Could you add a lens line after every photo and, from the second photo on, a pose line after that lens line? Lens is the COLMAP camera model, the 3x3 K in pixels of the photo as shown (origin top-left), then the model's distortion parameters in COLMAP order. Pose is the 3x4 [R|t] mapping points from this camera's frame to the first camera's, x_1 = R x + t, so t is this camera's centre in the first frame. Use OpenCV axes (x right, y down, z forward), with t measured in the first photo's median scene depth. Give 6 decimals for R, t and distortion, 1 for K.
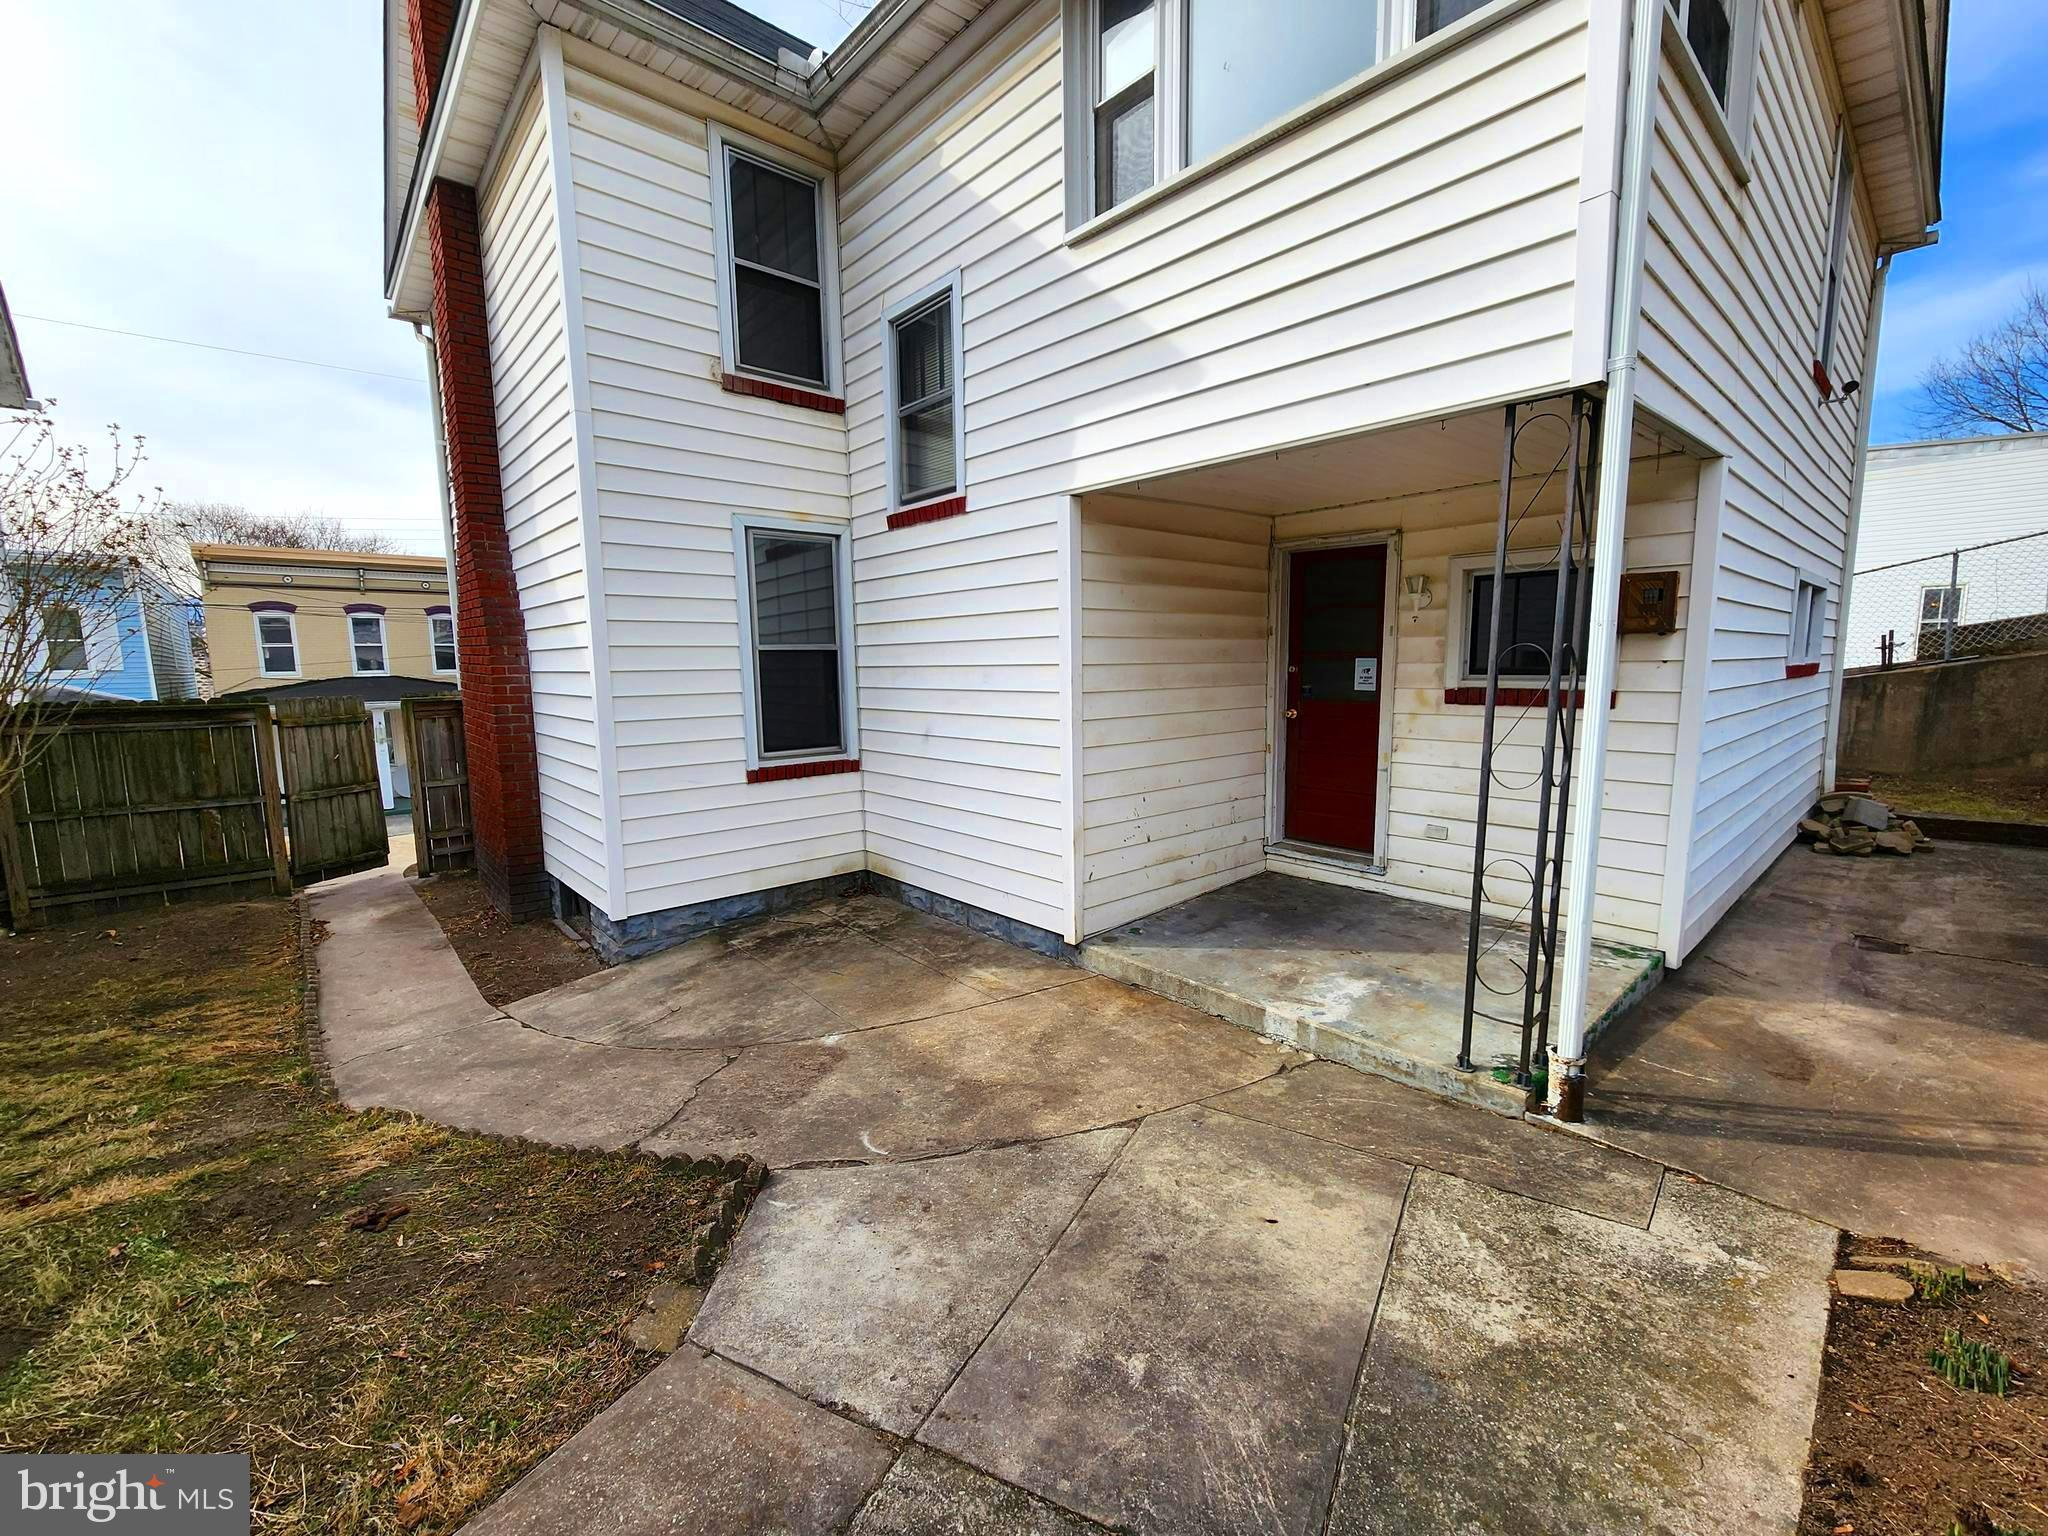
lens RADIAL K [[843.1, 0, 1038.7], [0, 843.1, 762.4], [0, 0, 1]] dist [-0.001677, -0.000421]
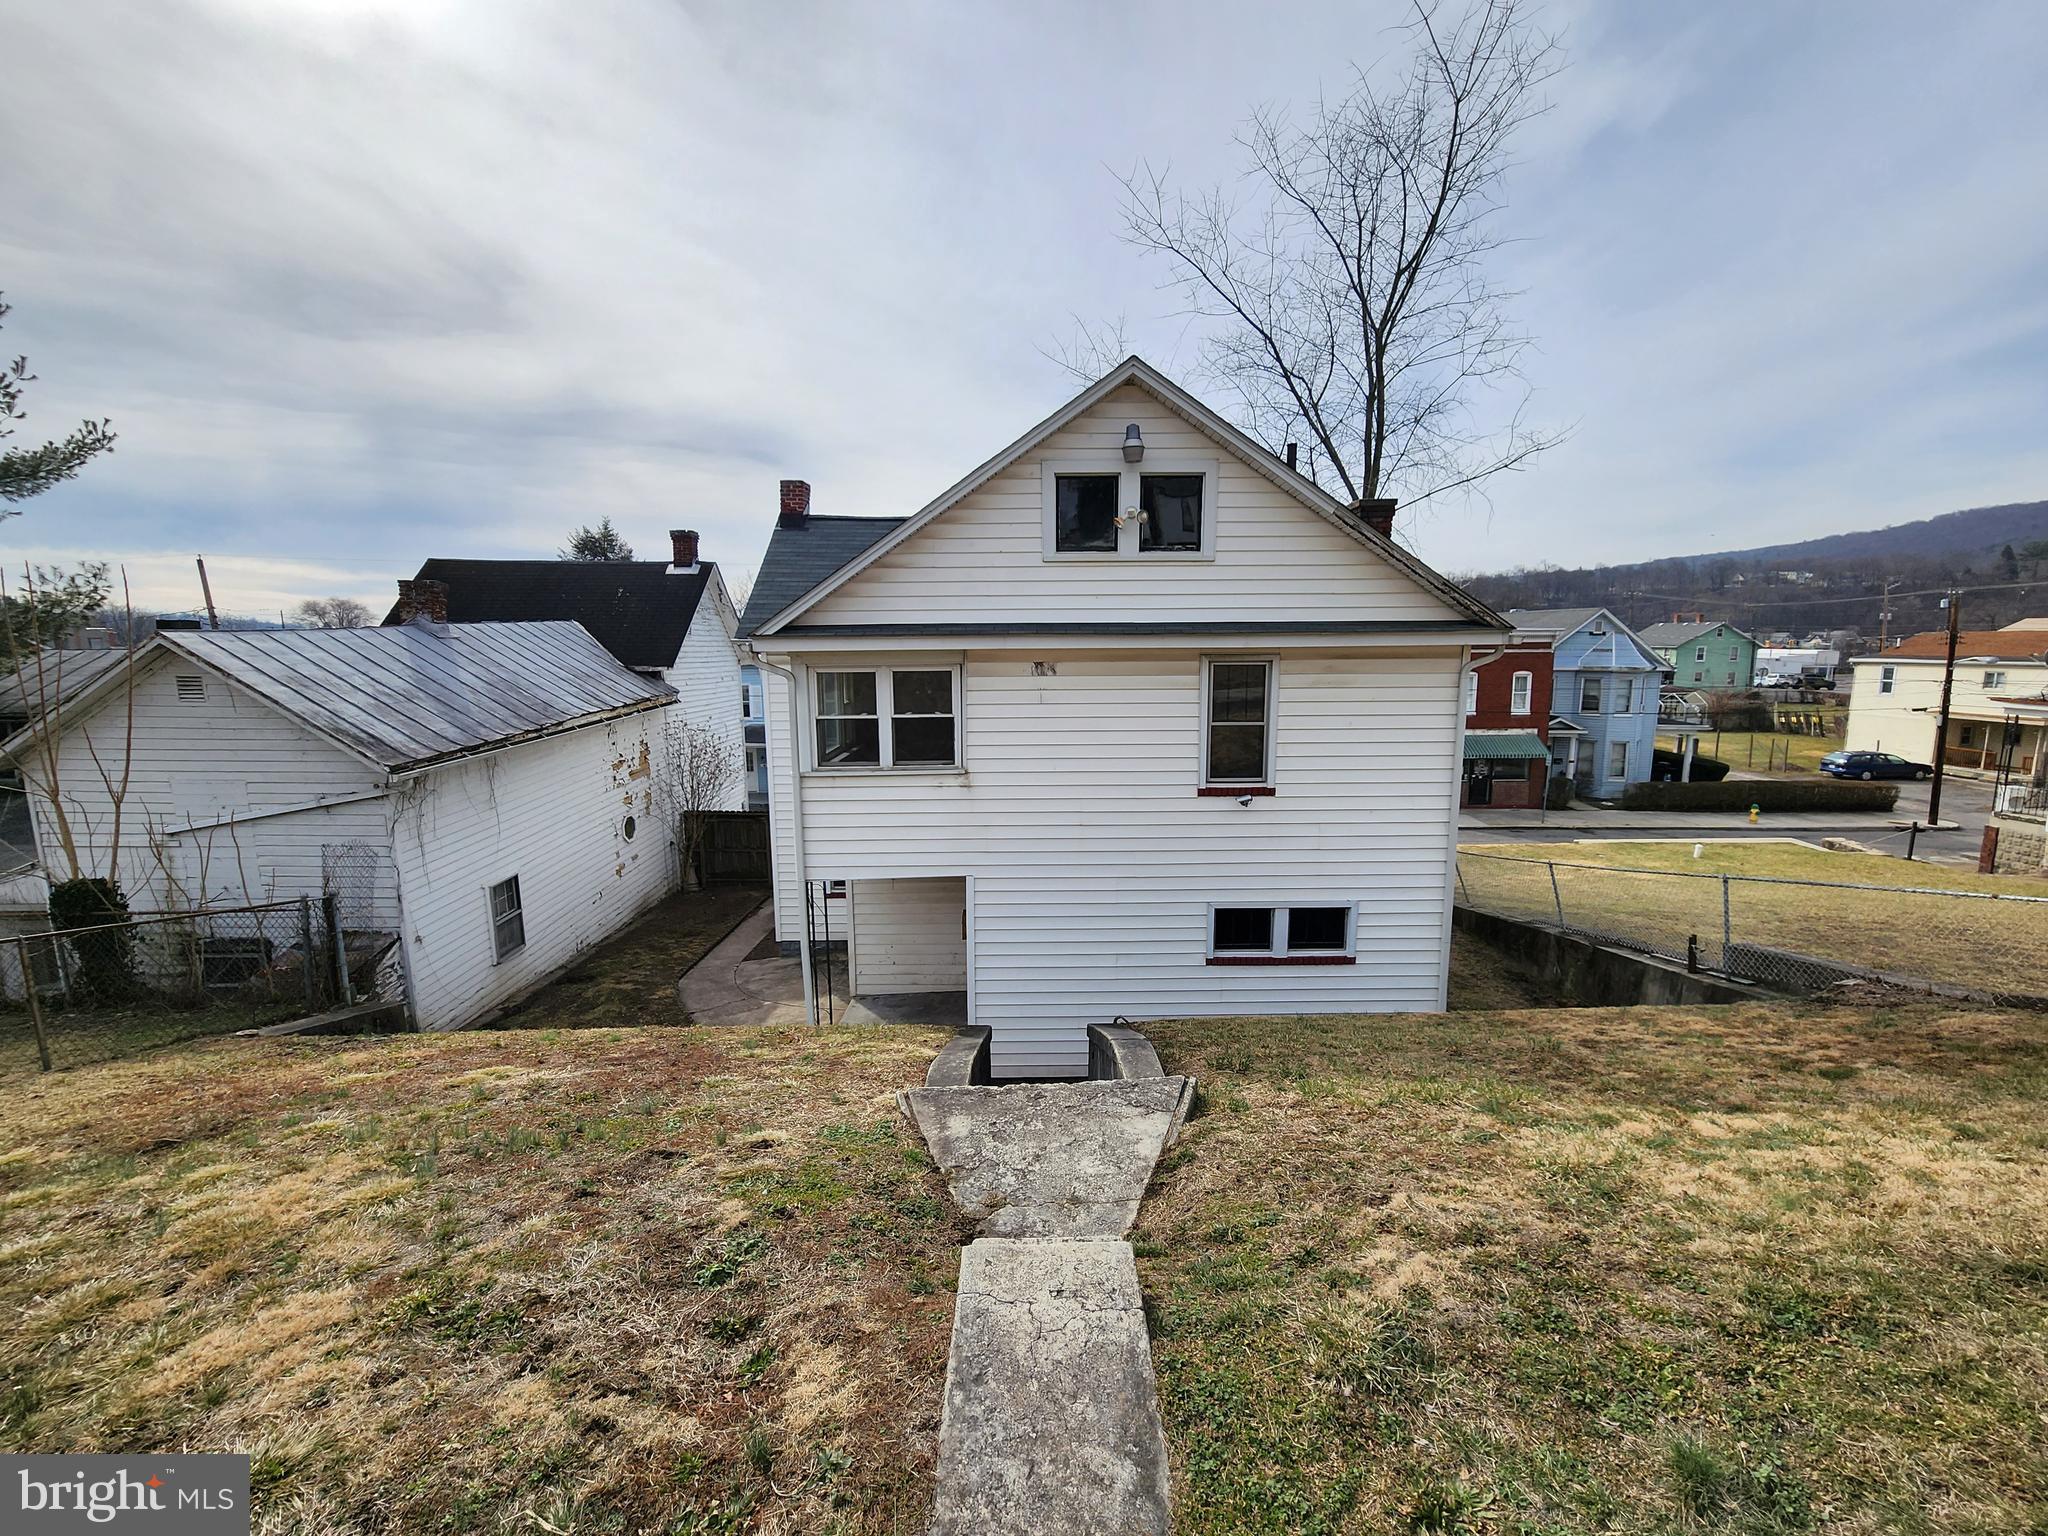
lens RADIAL K [[843.1, 0, 1018.4], [0, 843.1, 747.7], [0, 0, 1]] dist [-0.001677, -0.000421]
pose [[0.734001, 0.092052, -0.672881, 1.920404], [-0.078861, 0.995622, 0.050179, -0.659439], [0.674554, 0.016233, 0.738047, -0.538530]]
